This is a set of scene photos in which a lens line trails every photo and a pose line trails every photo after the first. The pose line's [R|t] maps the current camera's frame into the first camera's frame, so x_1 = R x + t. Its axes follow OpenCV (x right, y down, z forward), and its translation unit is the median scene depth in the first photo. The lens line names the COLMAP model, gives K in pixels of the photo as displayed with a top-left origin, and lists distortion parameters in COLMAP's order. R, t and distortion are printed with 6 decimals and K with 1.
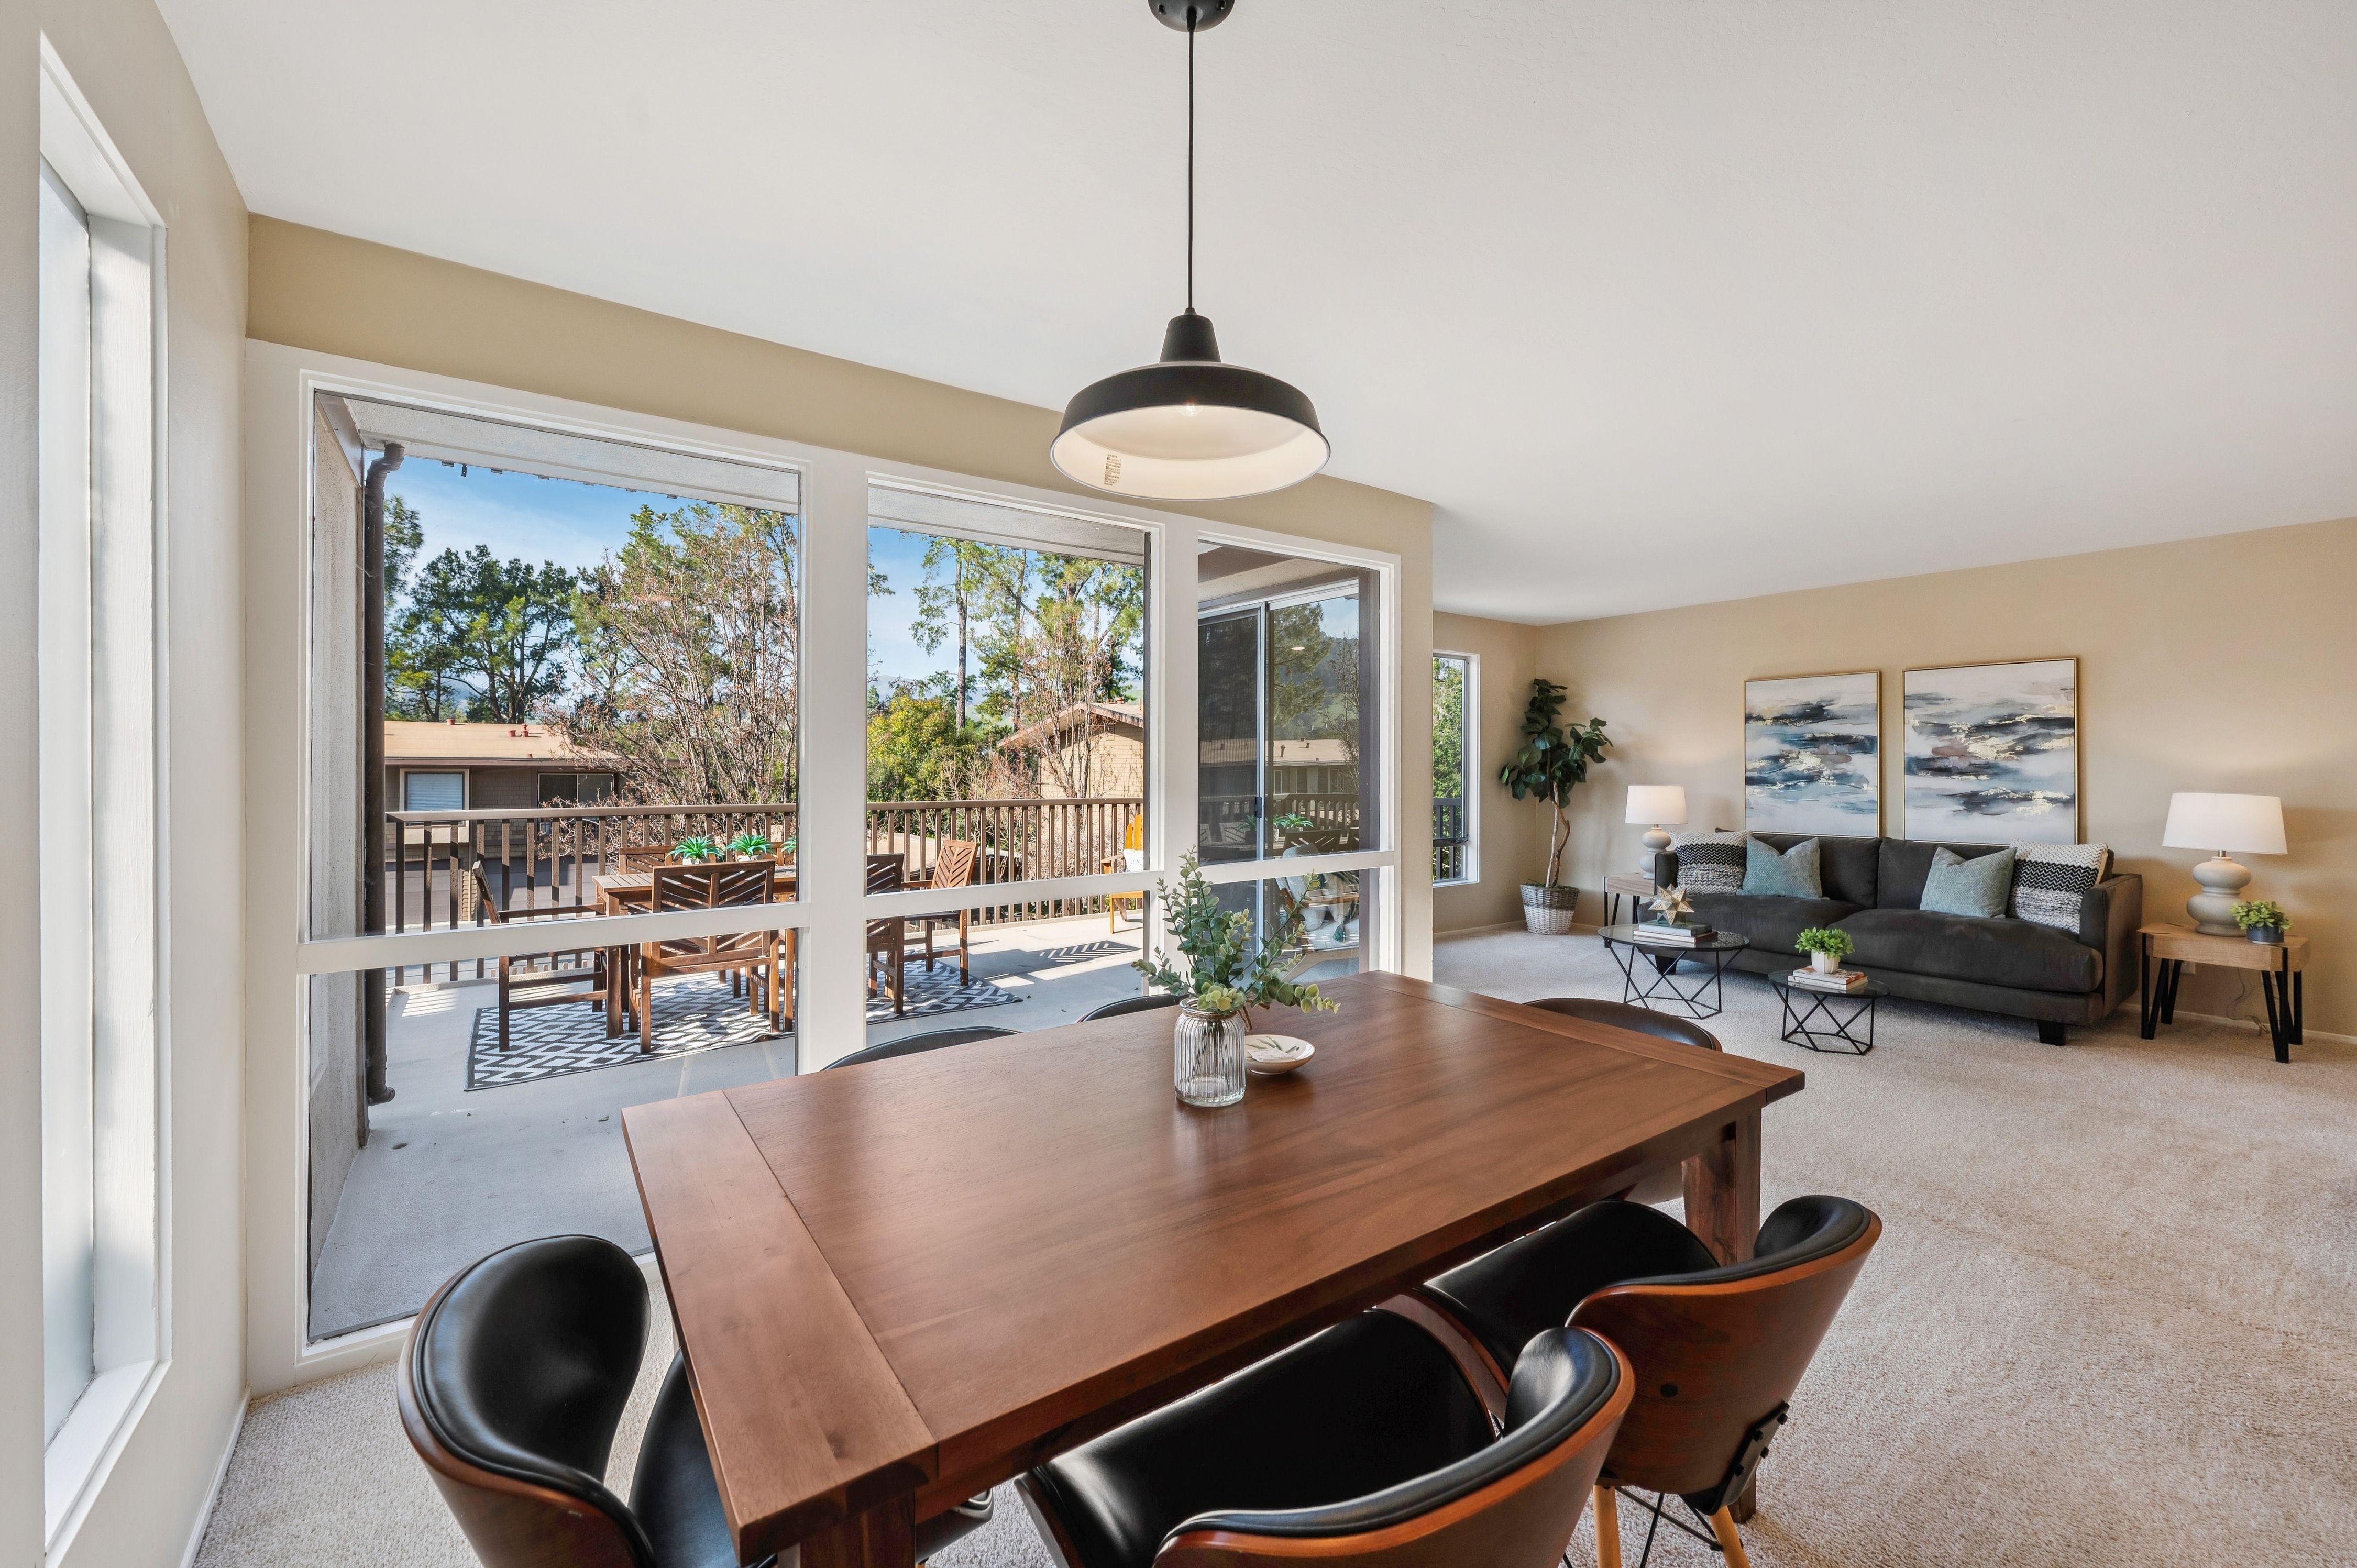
lens RADIAL K [[930.6, 0, 1176.3], [0, 930.6, 771.0], [0, 0, 1]] dist [-0.004011, -0.000279]
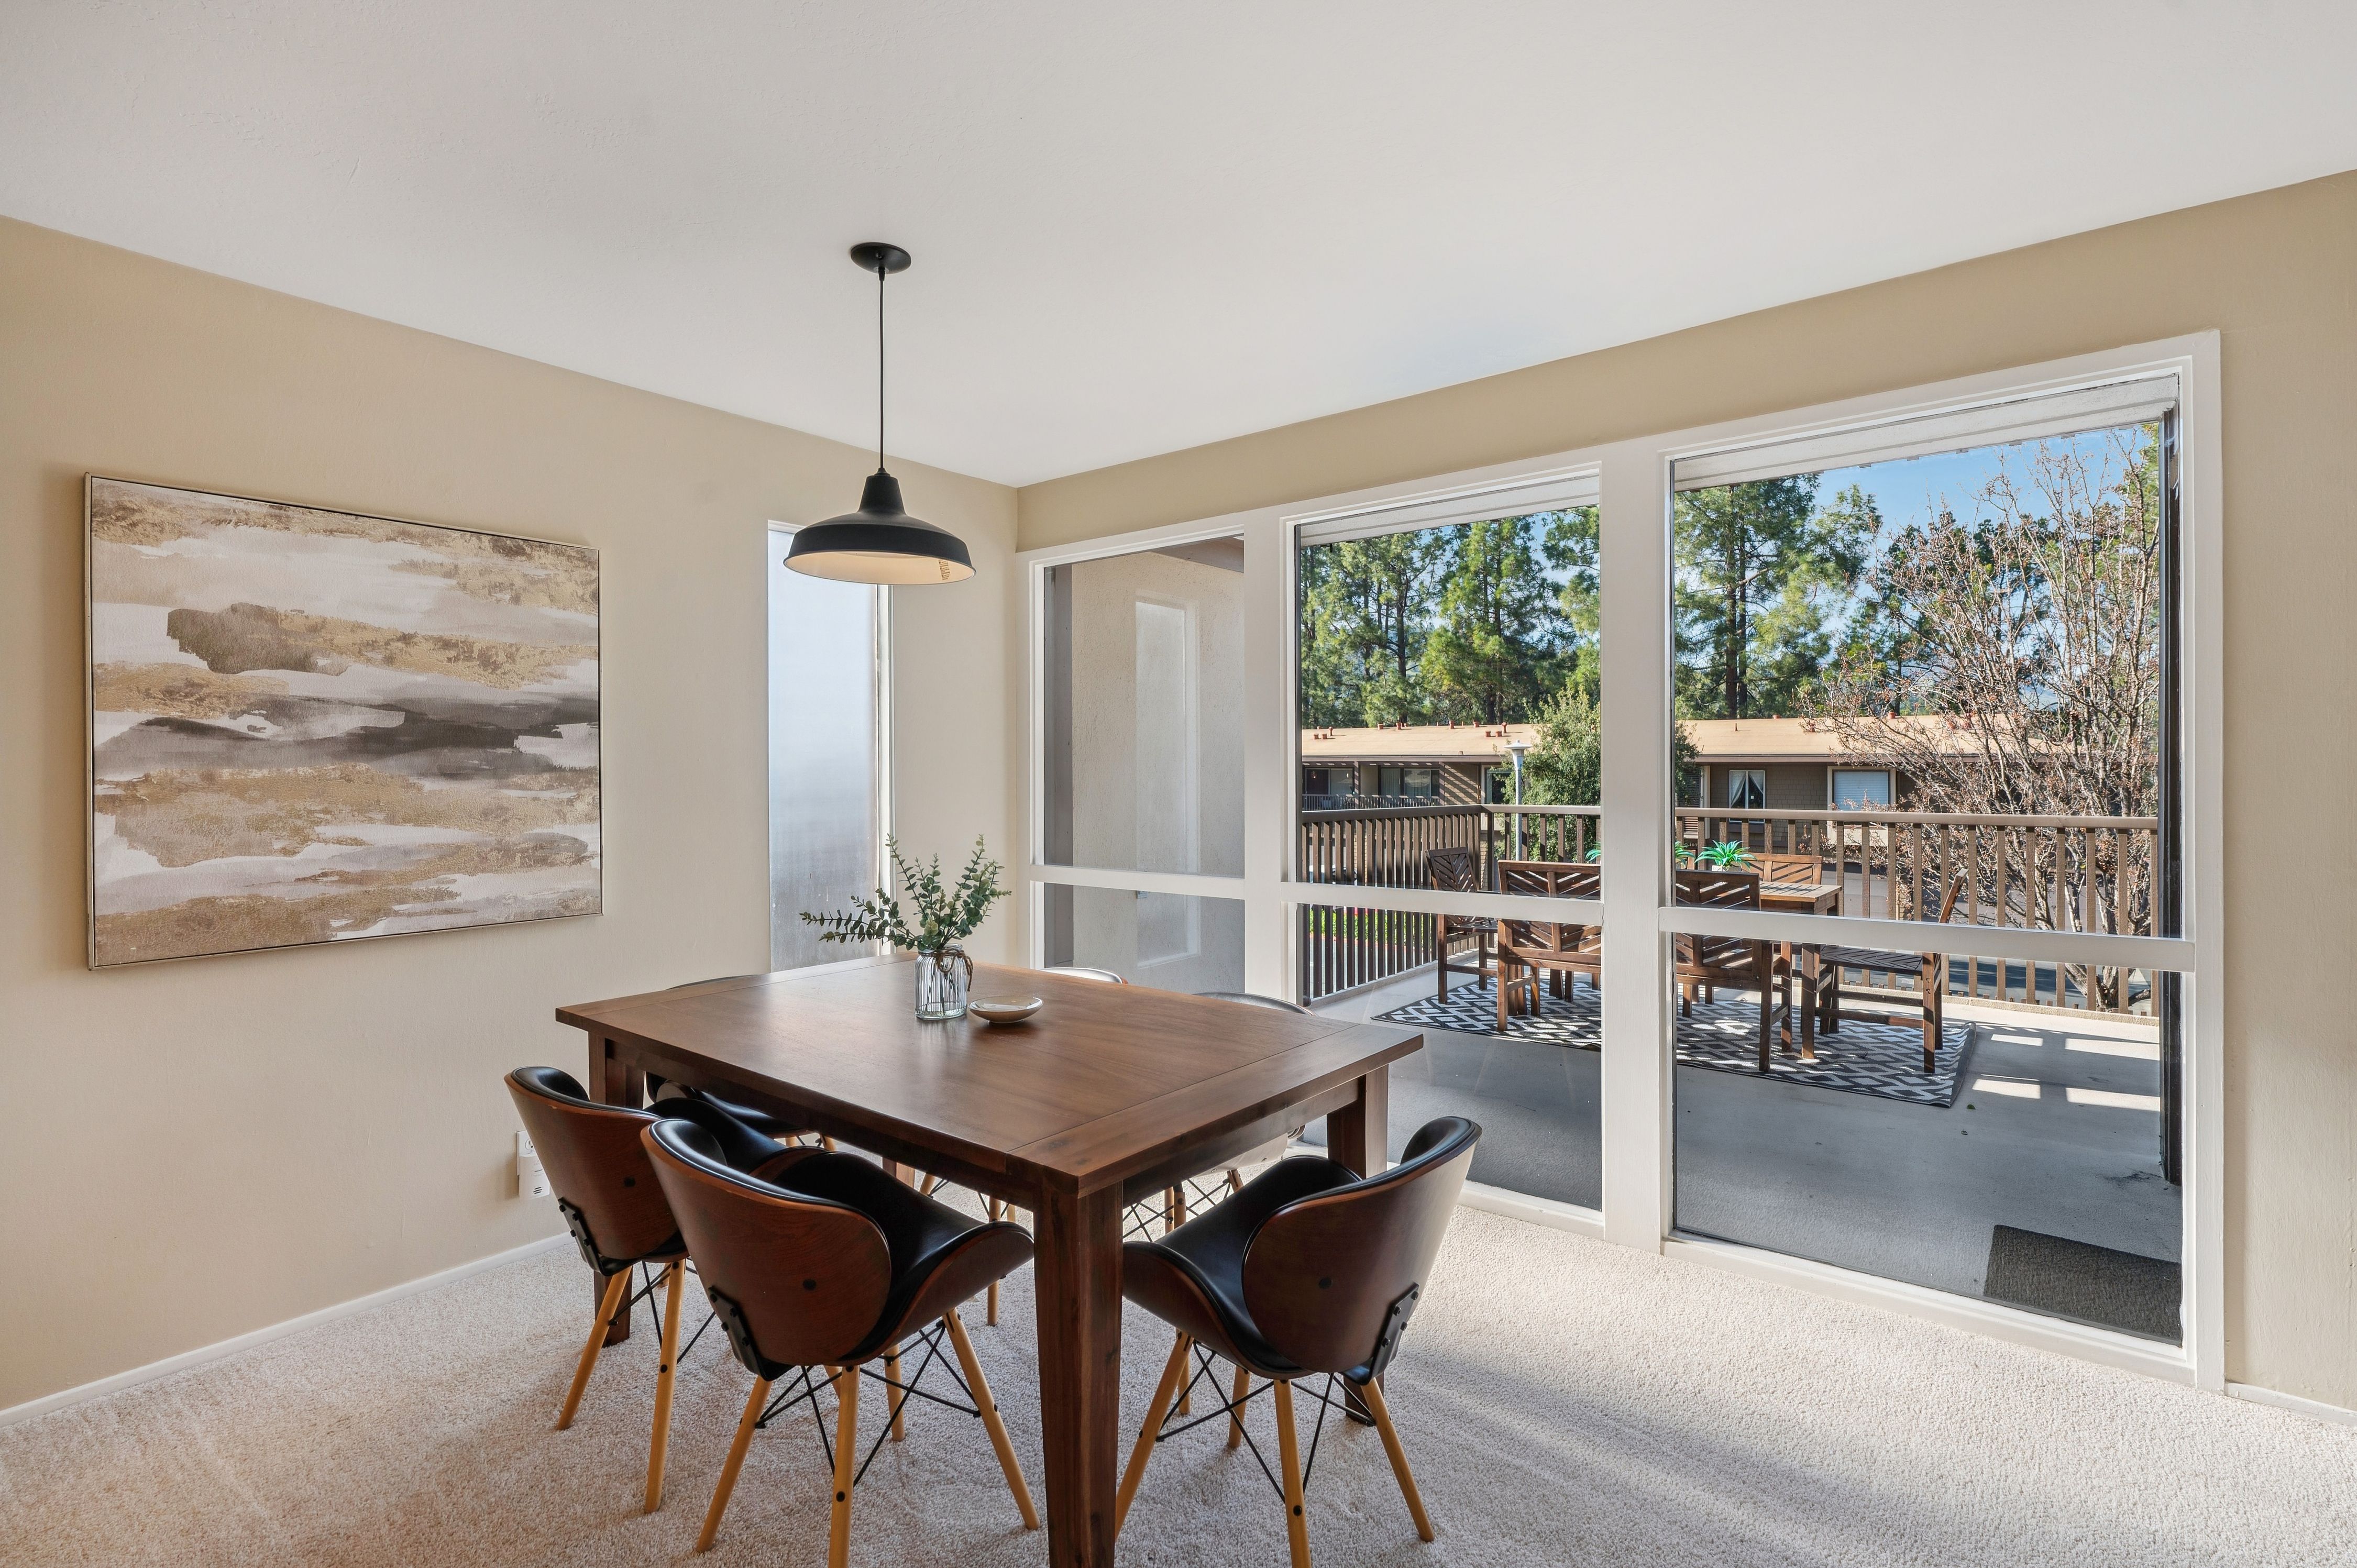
lens RADIAL K [[1088.2, 0, 1192.0], [0, 1088.2, 786.1], [0, 0, 1]] dist [-0.002949, -0.000528]
pose [[0.274133, 0.017270, -0.961537, 0.475704], [-0.001830, 0.999846, 0.017436, -0.004223], [0.961690, -0.003020, 0.274123, 0.254053]]
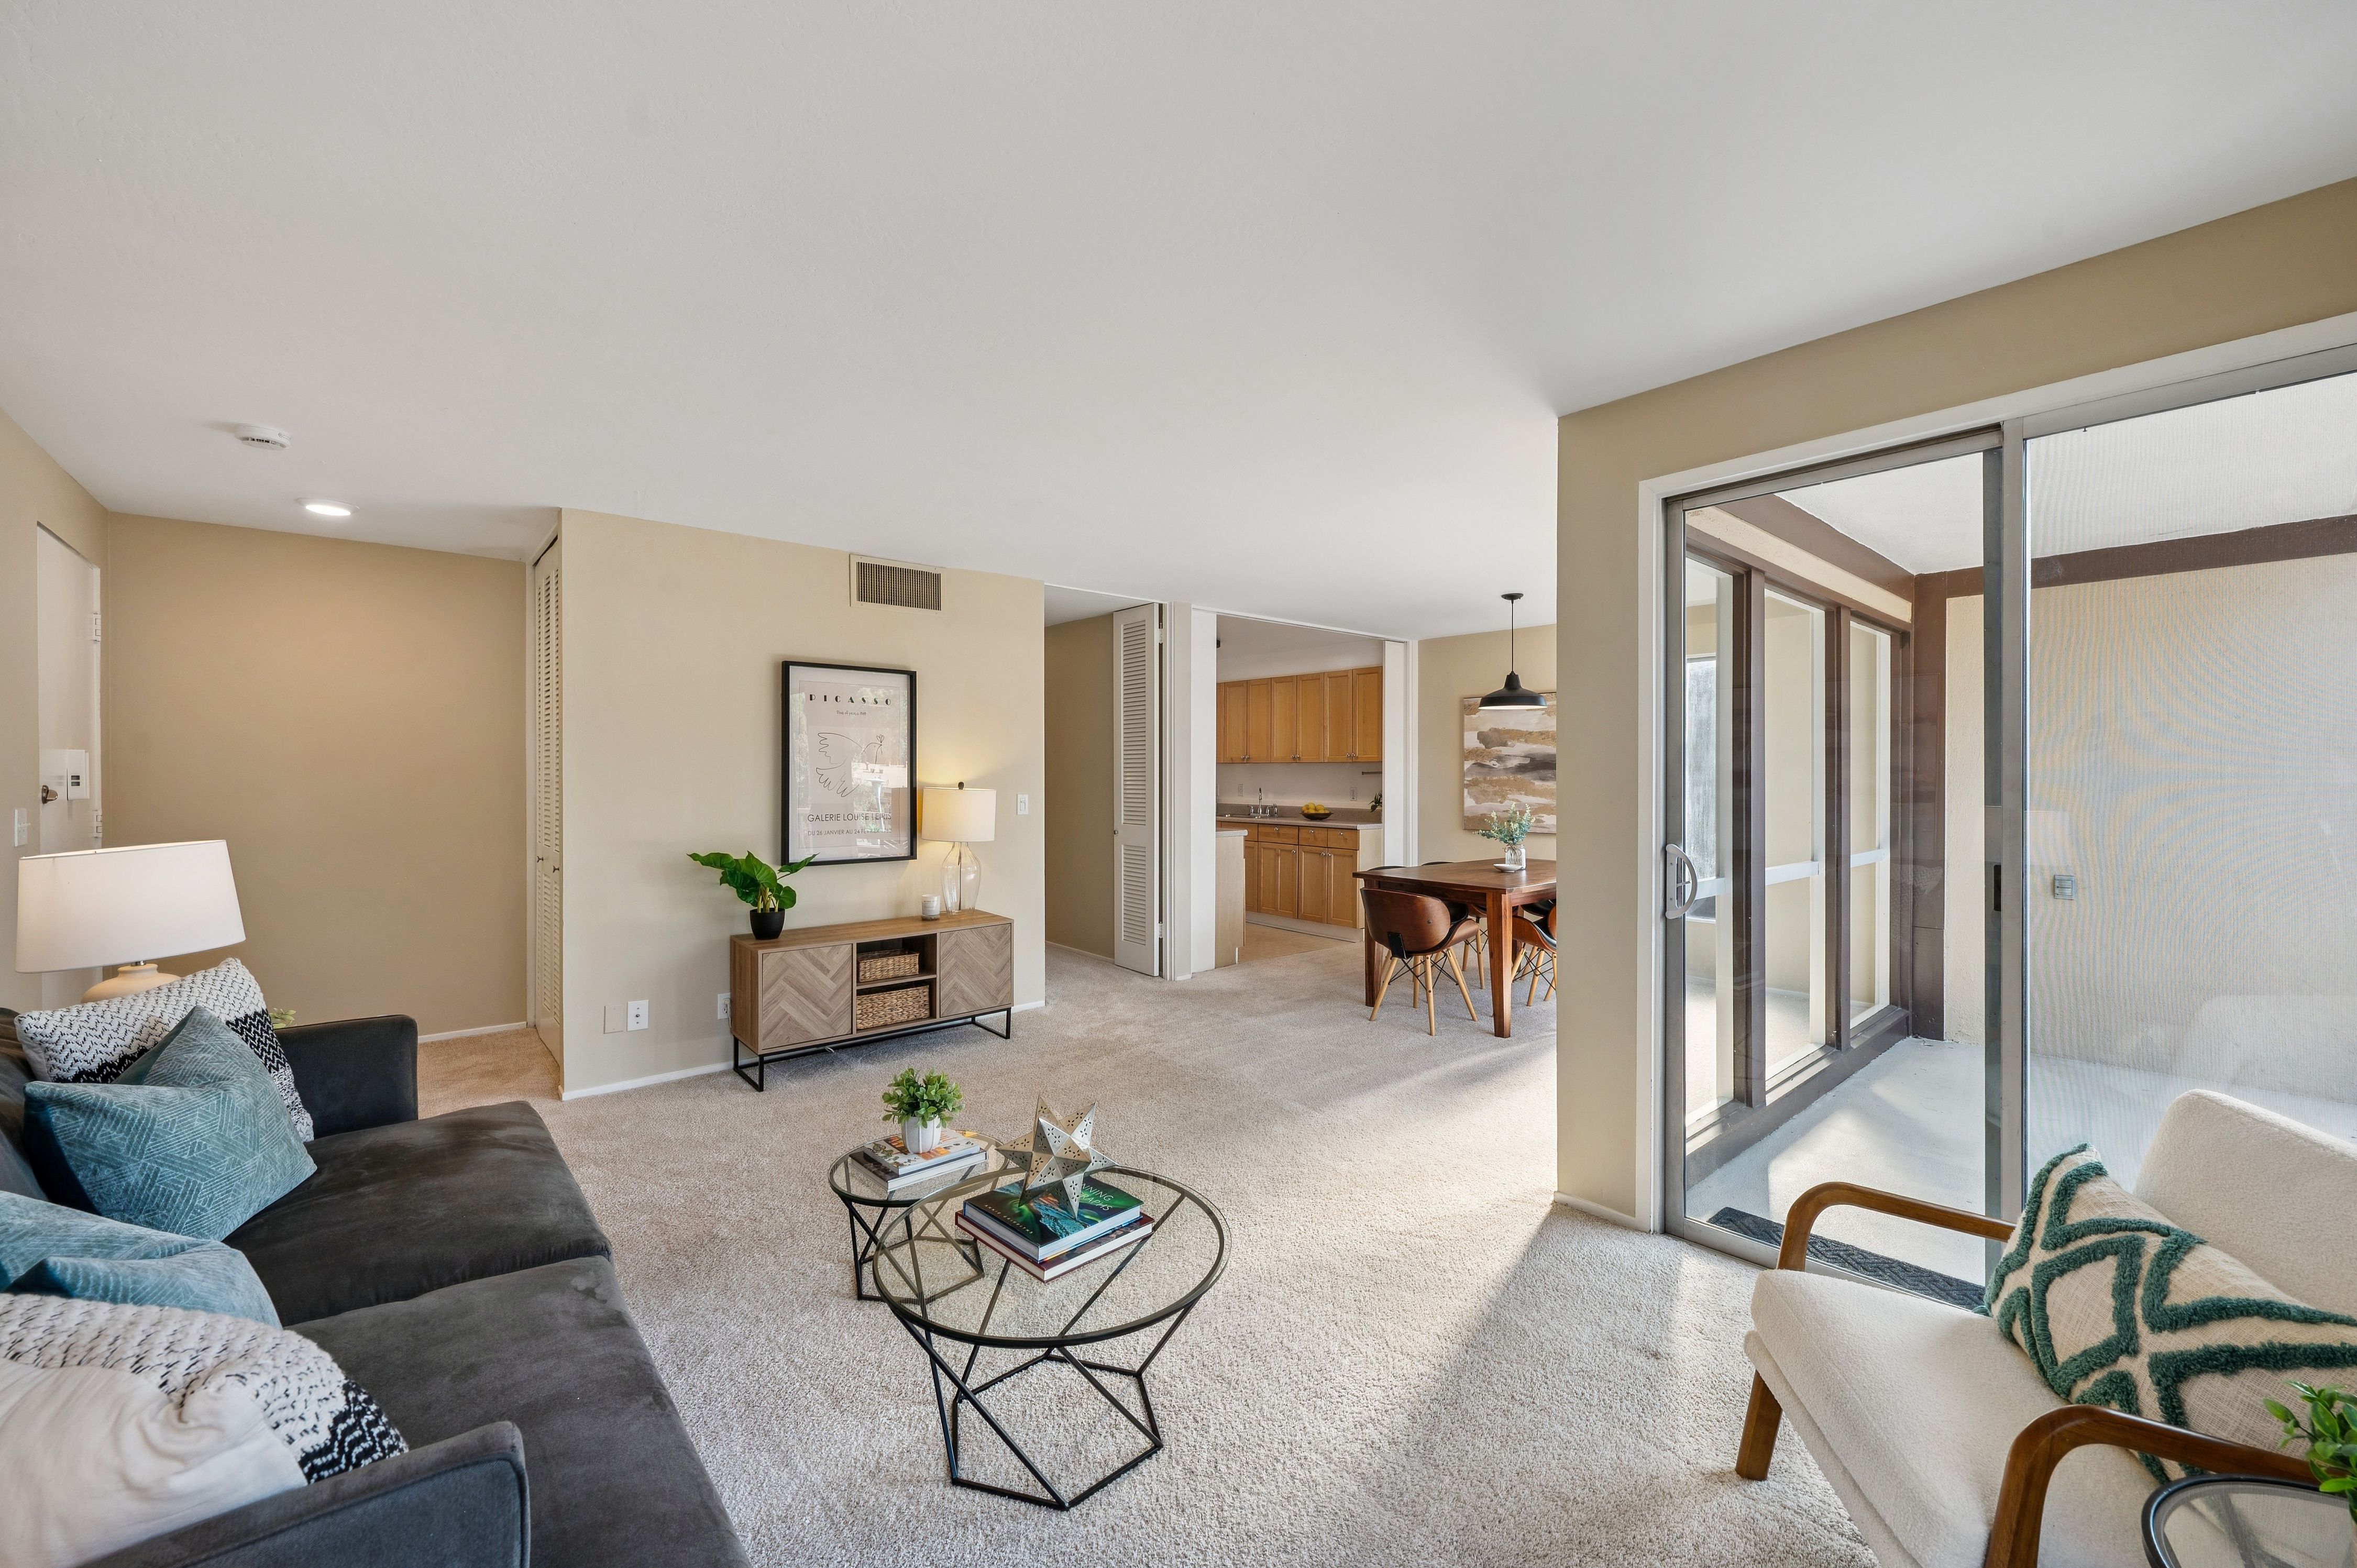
lens RADIAL K [[944.1, 0, 1184.5], [0, 944.1, 773.8], [0, 0, 1]] dist [-0.001099, 0.000424]
pose [[-0.997022, 0.001514, -0.077099, 0.466911], [0.000911, 0.999969, 0.007852, -0.017394], [0.077108, 0.007759, -0.996993, 1.265471]]
